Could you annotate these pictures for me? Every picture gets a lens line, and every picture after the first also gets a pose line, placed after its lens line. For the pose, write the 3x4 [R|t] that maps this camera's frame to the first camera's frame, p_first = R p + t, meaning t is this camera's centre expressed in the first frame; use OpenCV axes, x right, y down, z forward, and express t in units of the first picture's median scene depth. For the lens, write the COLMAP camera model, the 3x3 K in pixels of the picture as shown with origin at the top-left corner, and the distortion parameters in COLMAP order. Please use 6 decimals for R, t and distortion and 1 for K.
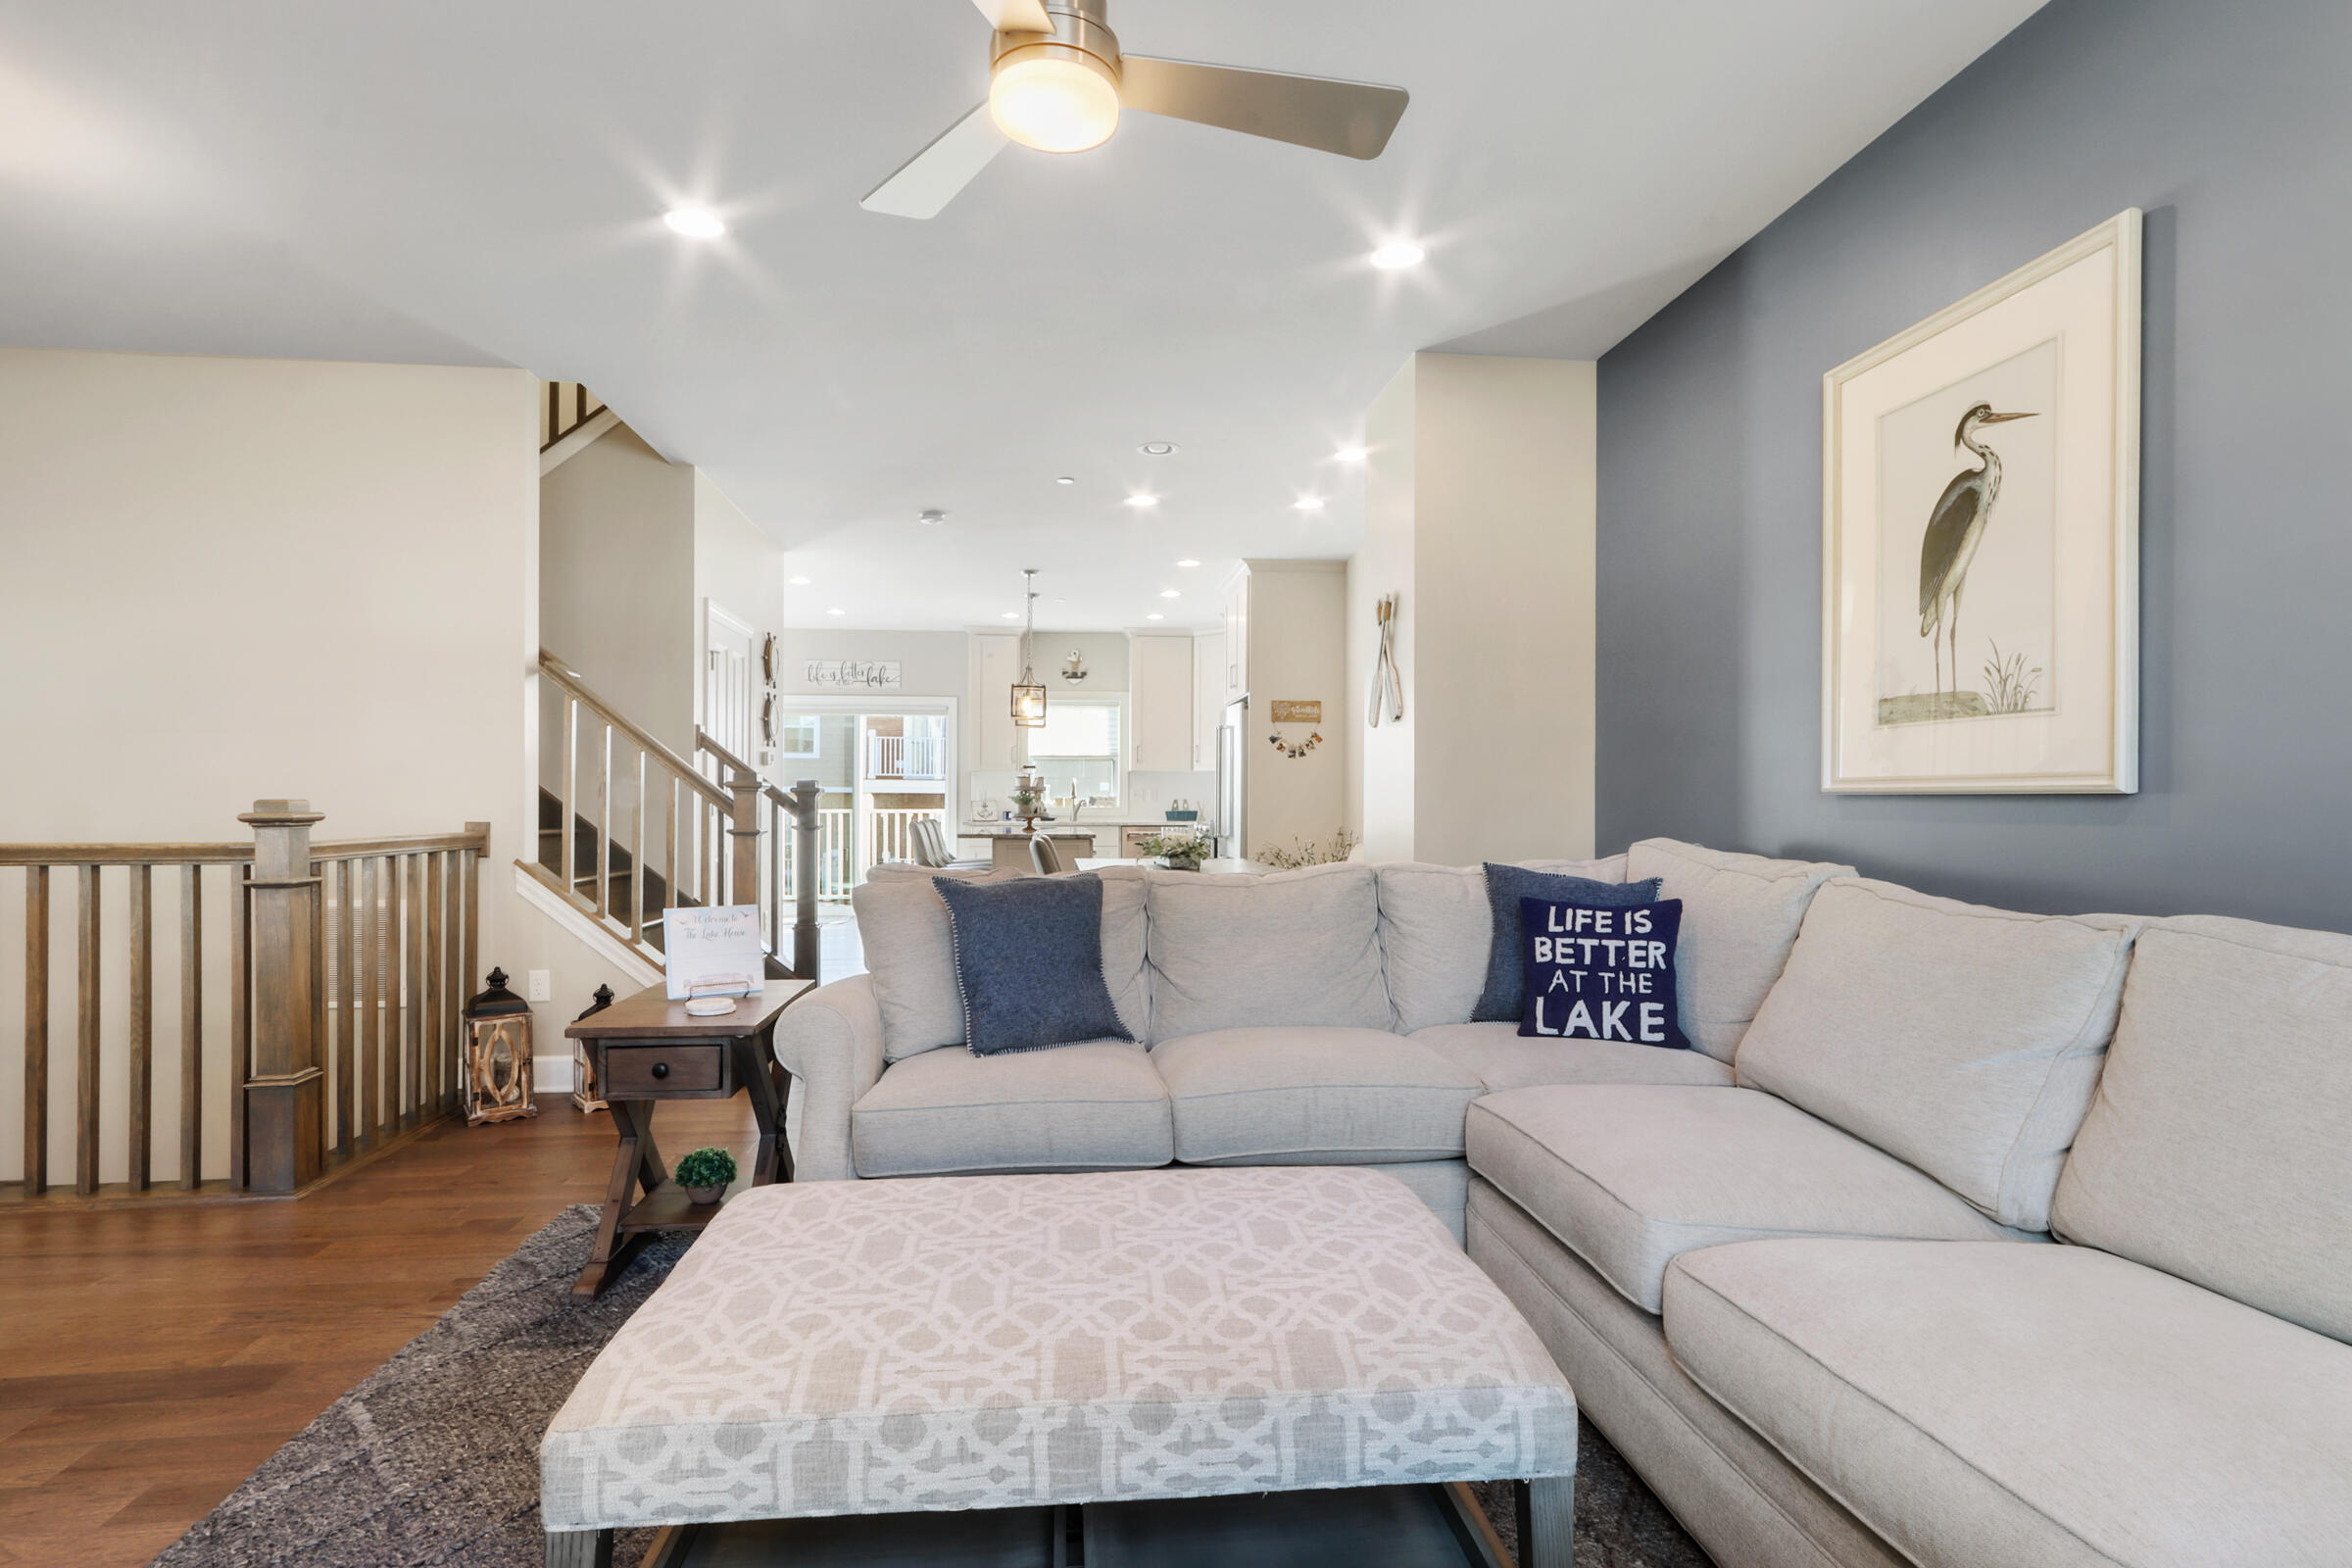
lens RADIAL K [[1131.1, 0, 1141.8], [0, 1131.1, 793.0], [0, 0, 1]] dist [-0.000726, 0.000135]
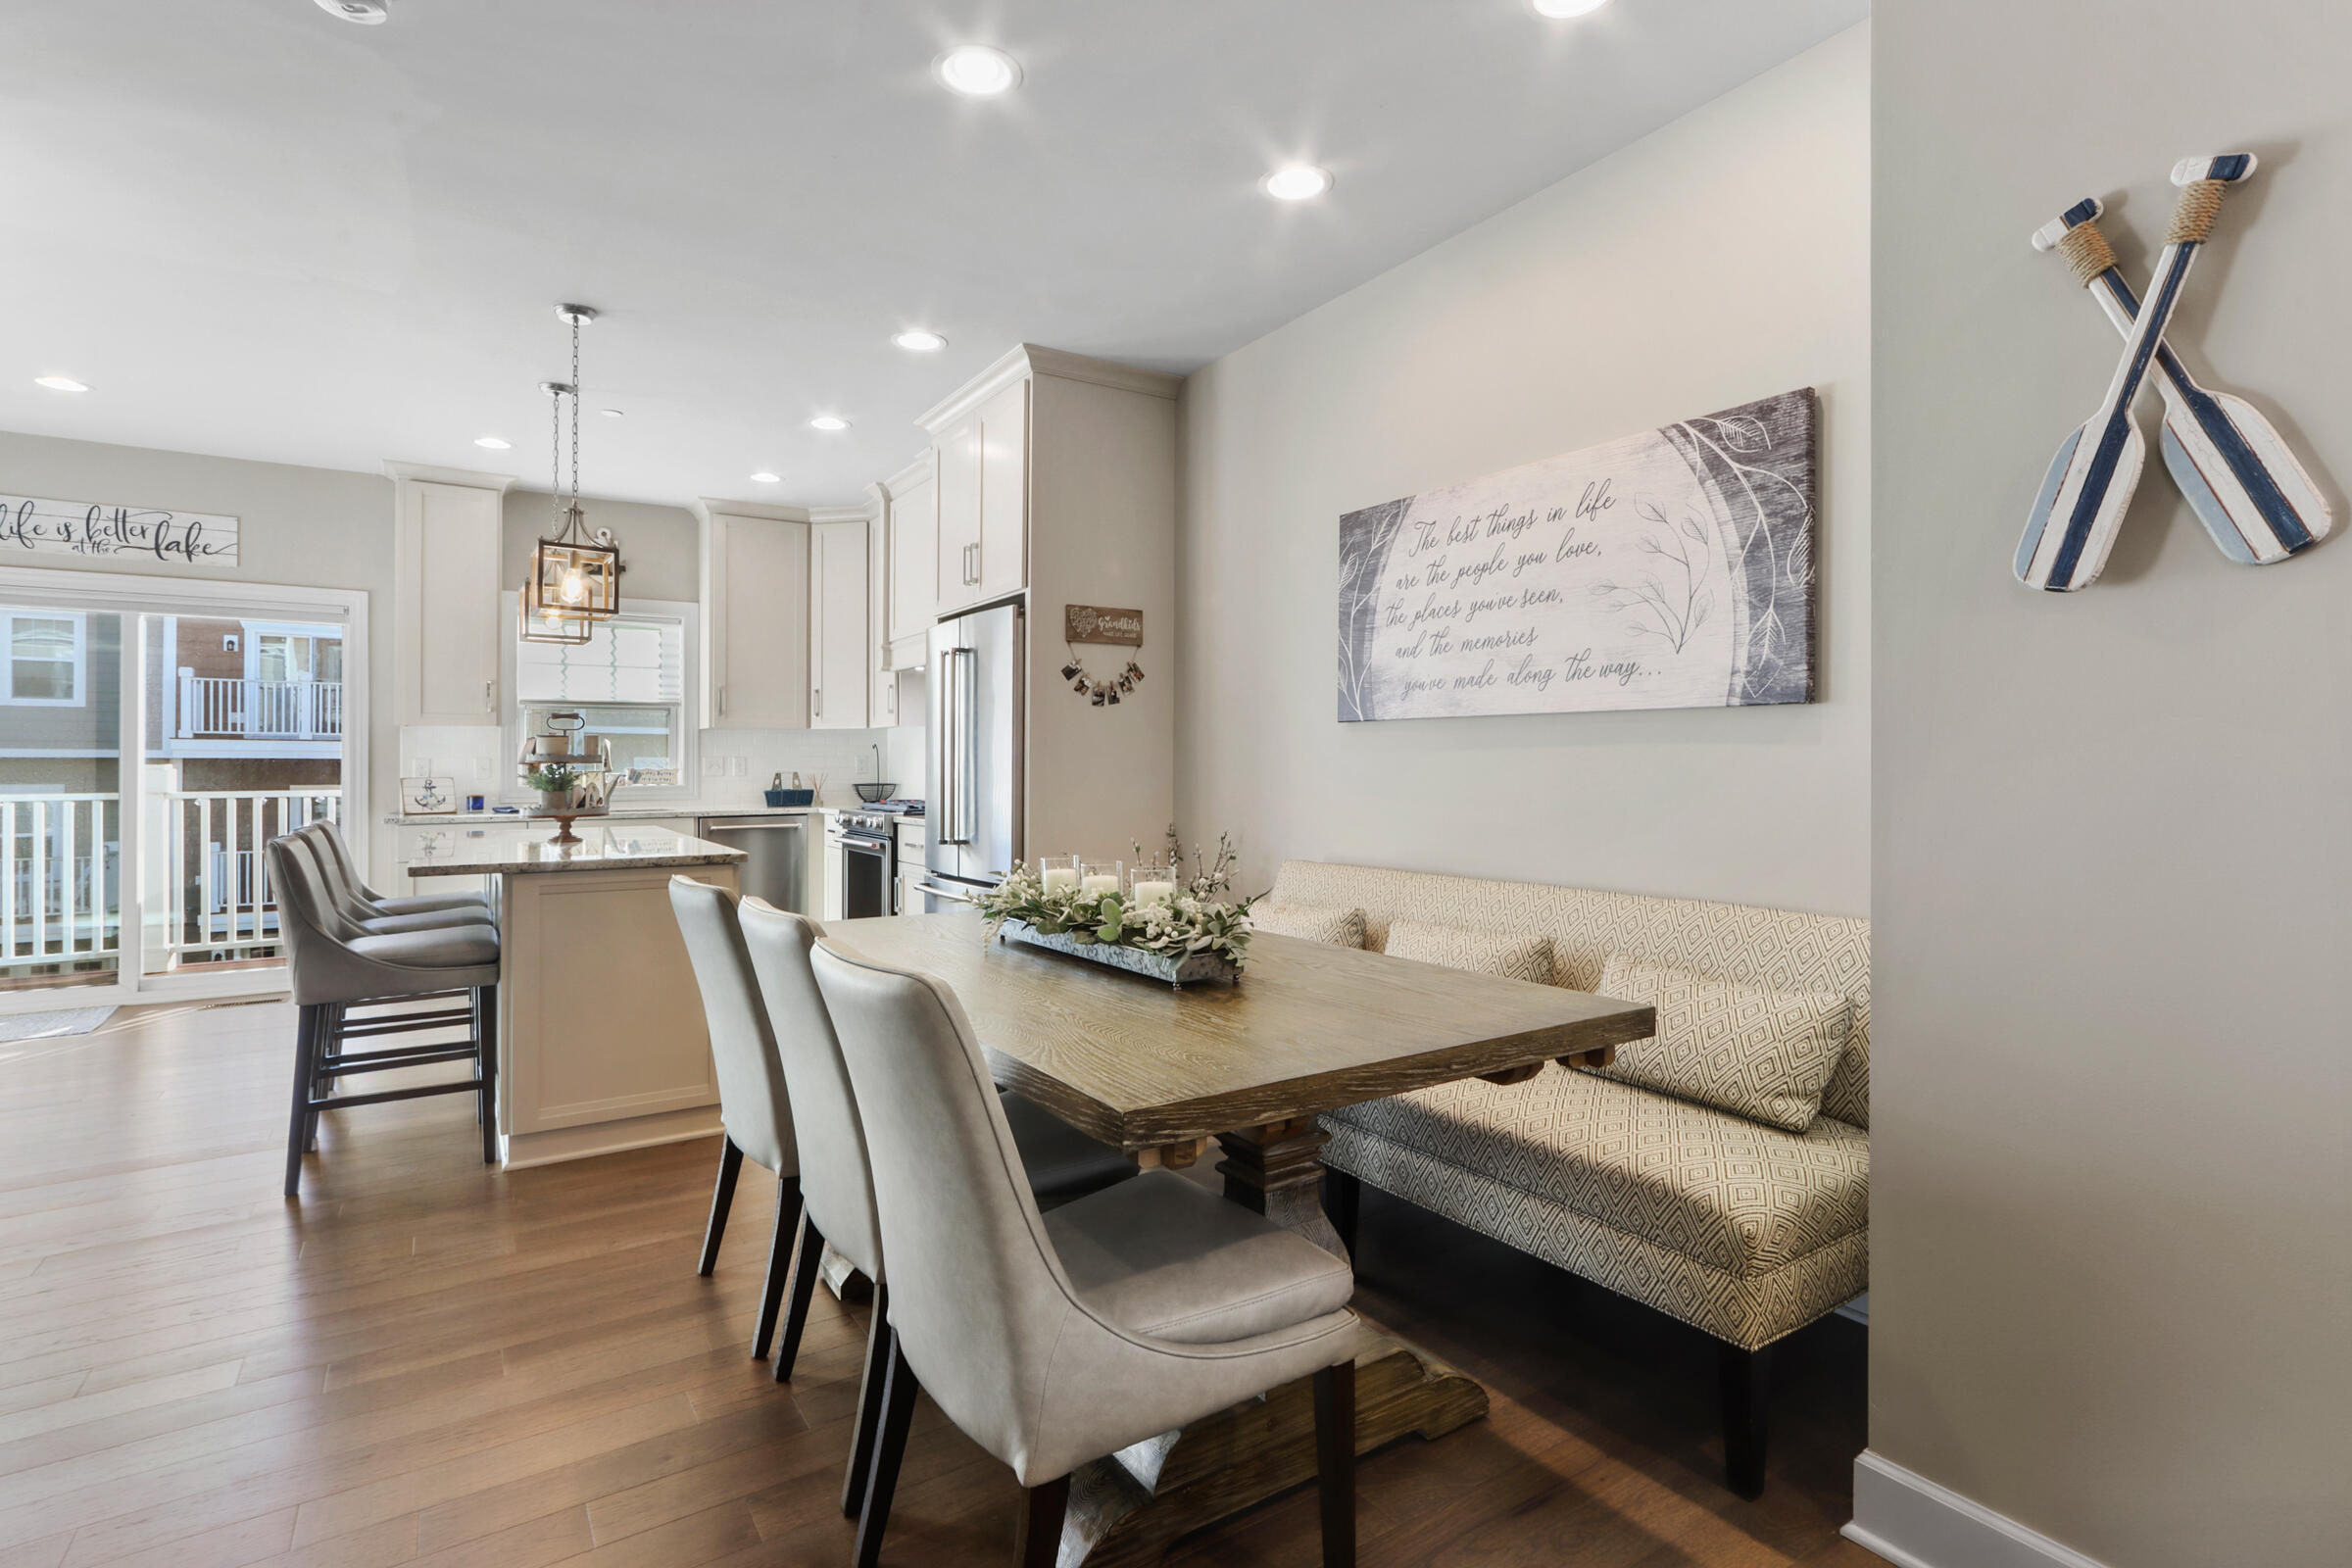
lens RADIAL K [[1119.7, 0, 1179.6], [0, 1119.7, 758.5], [0, 0, 1]] dist [0.000425, 0.000649]
pose [[0.883797, -0.001970, 0.467867, -0.089690], [0.001211, 0.999997, 0.001923, -0.004443], [-0.467869, -0.001133, 0.883797, 0.427746]]
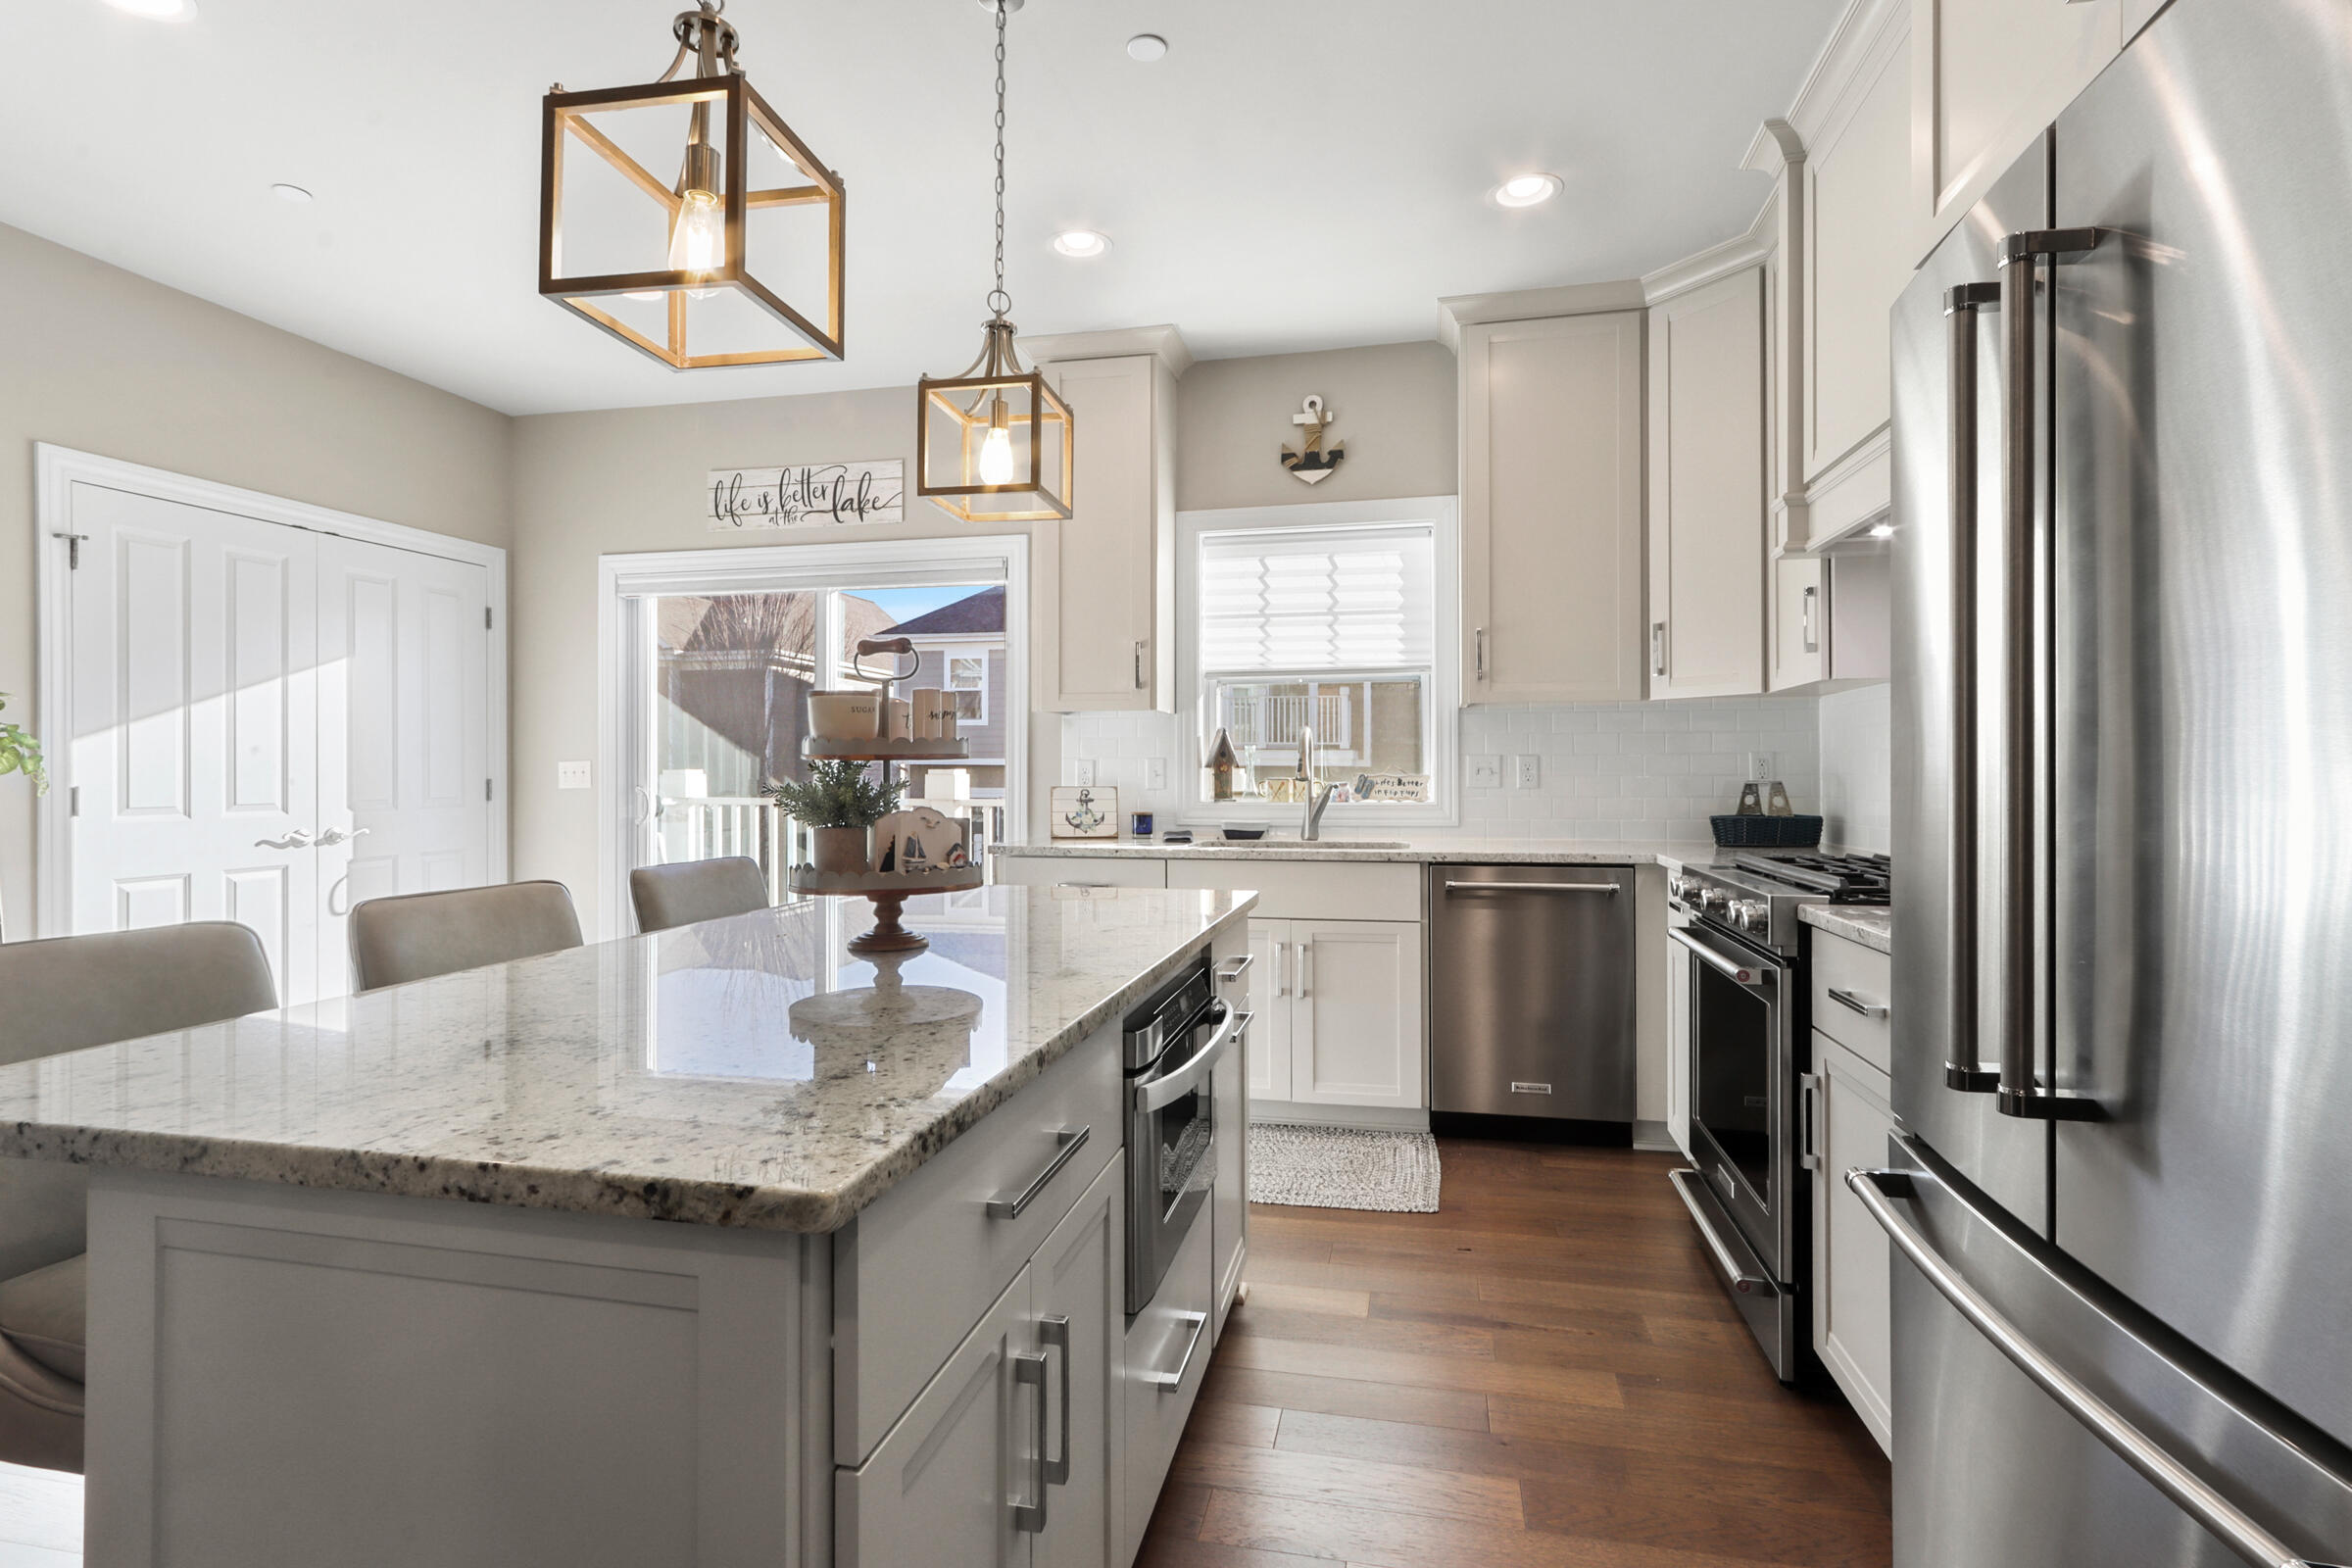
lens RADIAL K [[1119.7, 0, 1179.6], [0, 1119.7, 758.5], [0, 0, 1]] dist [0.000425, 0.000649]
pose [[0.949350, -0.006978, -0.314144, 0.022124], [0.004831, 0.999959, -0.007615, 0.000059], [0.314185, 0.005711, 0.949345, 0.826657]]
